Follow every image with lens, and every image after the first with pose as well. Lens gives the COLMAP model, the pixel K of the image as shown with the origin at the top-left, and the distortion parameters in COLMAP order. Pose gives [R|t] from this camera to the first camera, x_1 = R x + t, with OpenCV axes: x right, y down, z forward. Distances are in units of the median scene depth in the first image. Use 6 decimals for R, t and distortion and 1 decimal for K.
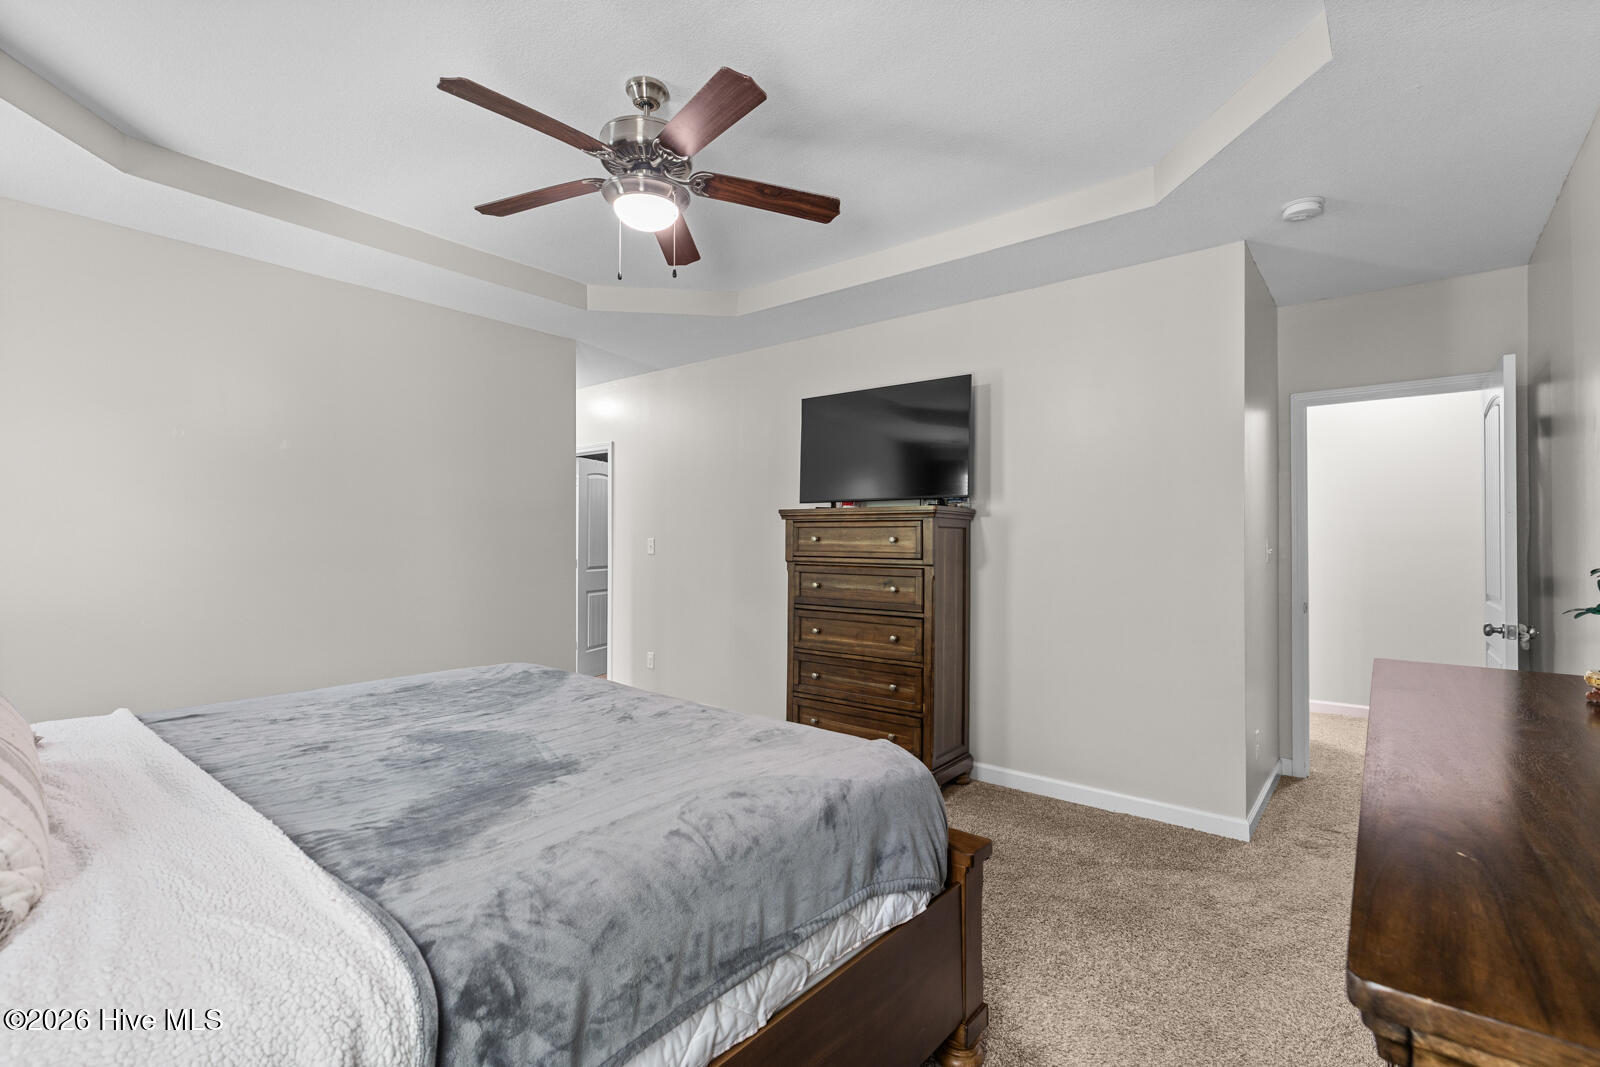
lens RADIAL K [[726.2, 0, 801.6], [0, 726.2, 538.7], [0, 0, 1]] dist [-0.002662, -0.000354]
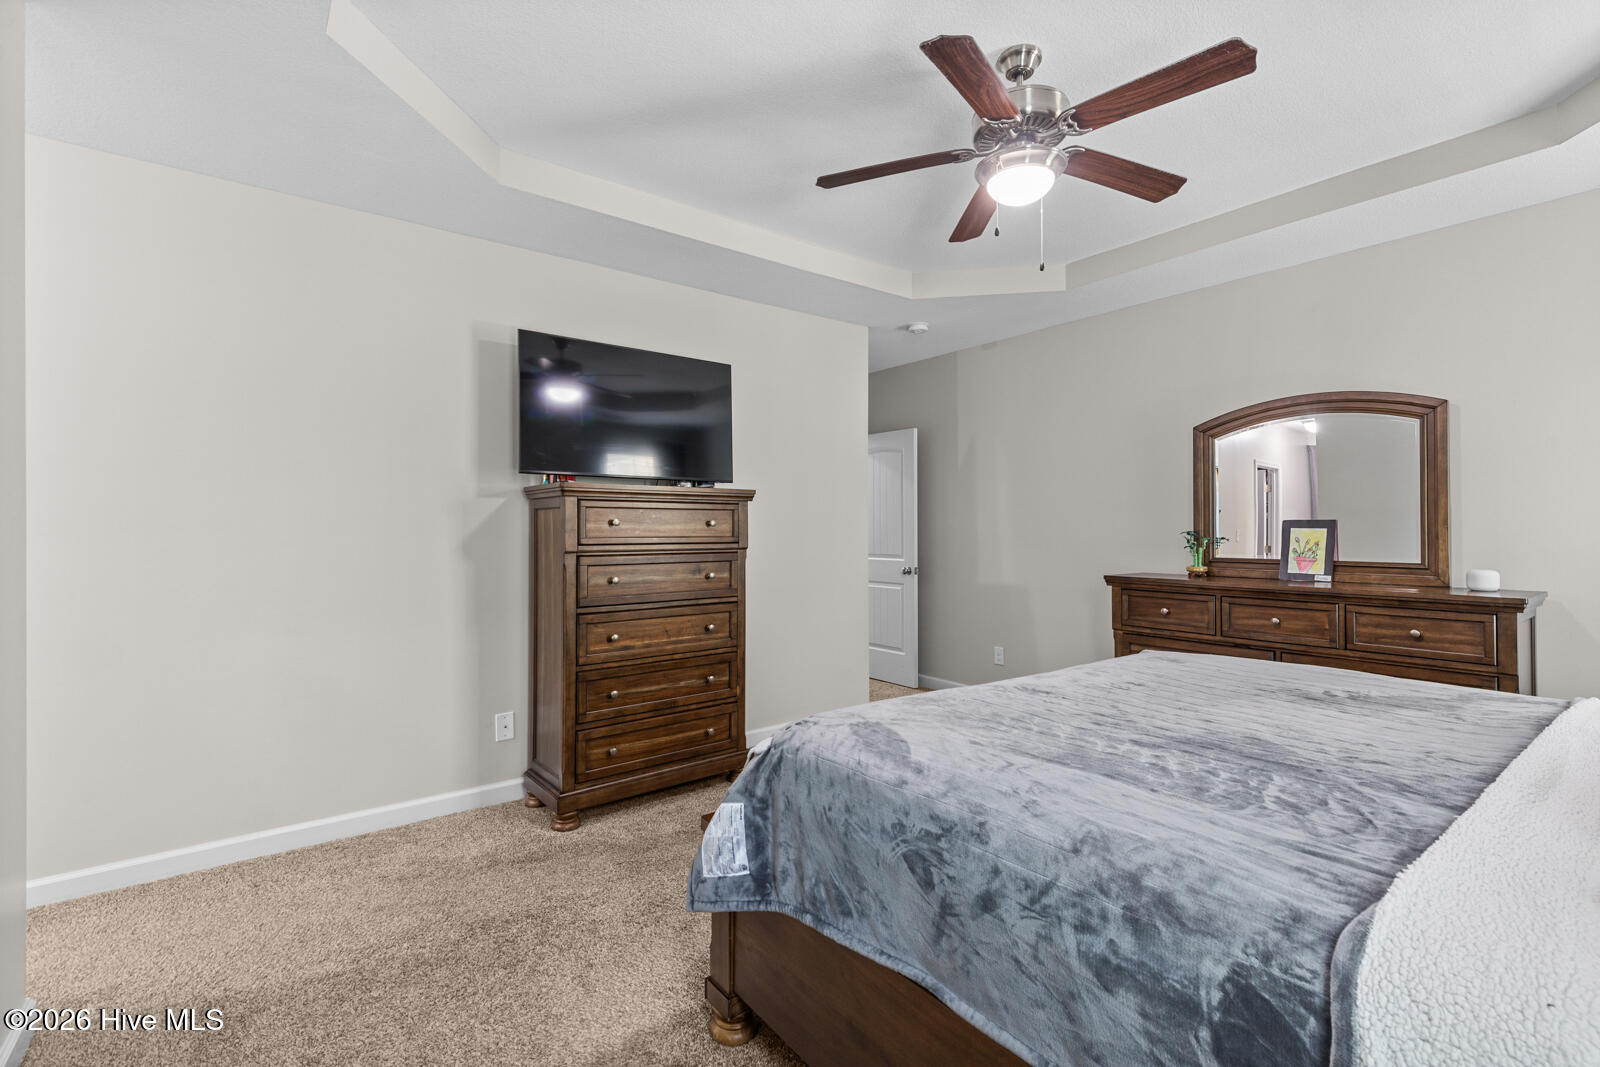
lens RADIAL K [[726.2, 0, 801.0], [0, 726.2, 524.3], [0, 0, 1]] dist [-0.002662, -0.000354]
pose [[0.232101, -0.001291, 0.972691, -0.762632], [-0.005729, 0.999980, 0.002694, -0.000850], [-0.972675, -0.006198, 0.232089, 0.658526]]
